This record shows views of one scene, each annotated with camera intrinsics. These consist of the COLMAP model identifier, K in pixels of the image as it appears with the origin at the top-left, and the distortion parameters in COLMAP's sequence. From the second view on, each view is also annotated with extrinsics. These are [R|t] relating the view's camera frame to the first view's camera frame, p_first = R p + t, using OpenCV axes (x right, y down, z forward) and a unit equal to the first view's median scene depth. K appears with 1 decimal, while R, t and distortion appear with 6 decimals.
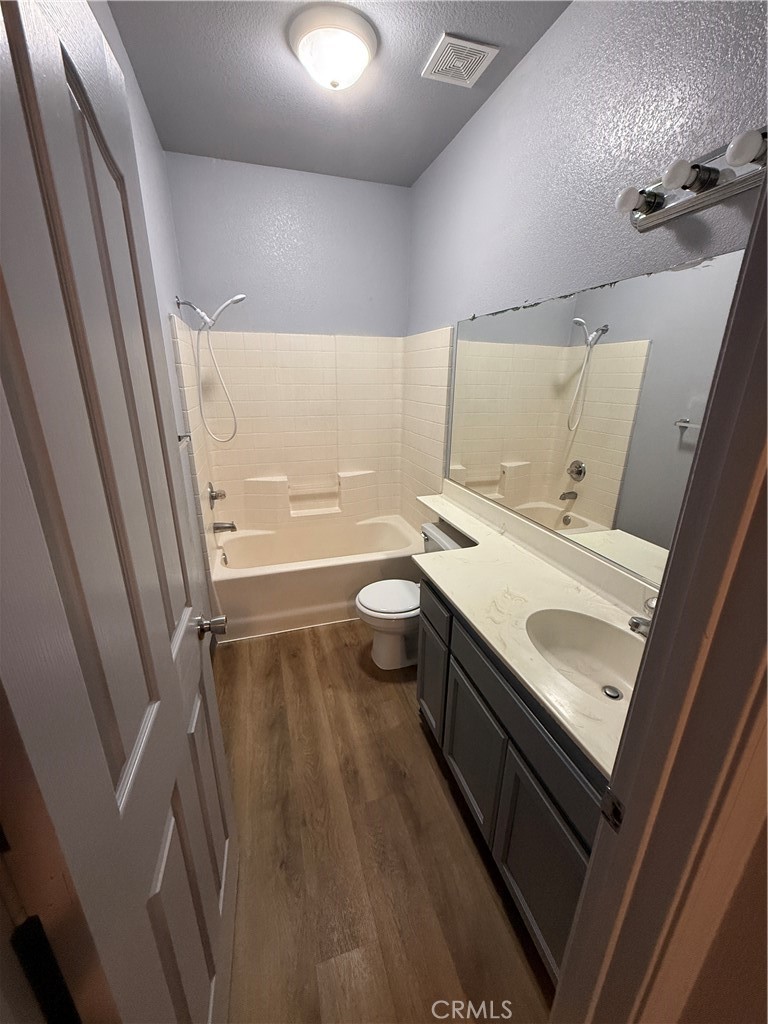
lens RADIAL K [[409.0, 0, 385.0], [0, 409.0, 513.9], [0, 0, 1]] dist [-0.000597, -0.000366]
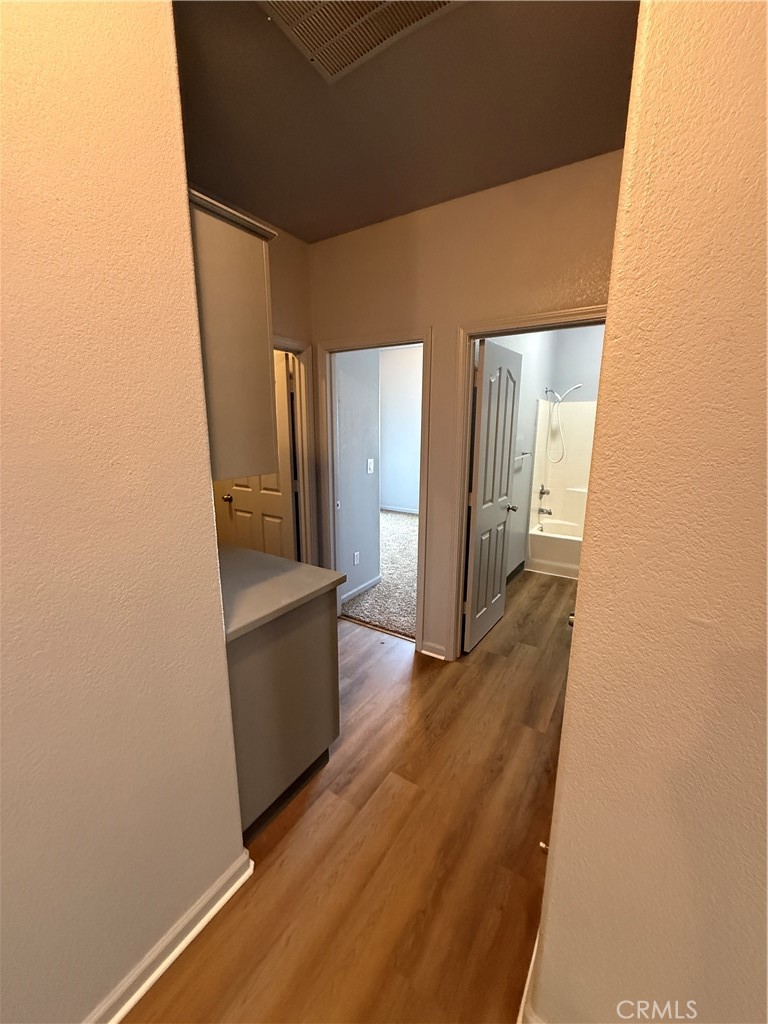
lens RADIAL K [[409.0, 0, 384.7], [0, 409.0, 512.7], [0, 0, 1]] dist [-0.000597, -0.000366]
pose [[0.641661, 0.152858, -0.751602, 0.520096], [-0.240180, 0.970698, -0.007630, 0.235670], [0.728412, 0.185415, 0.659573, -0.697413]]
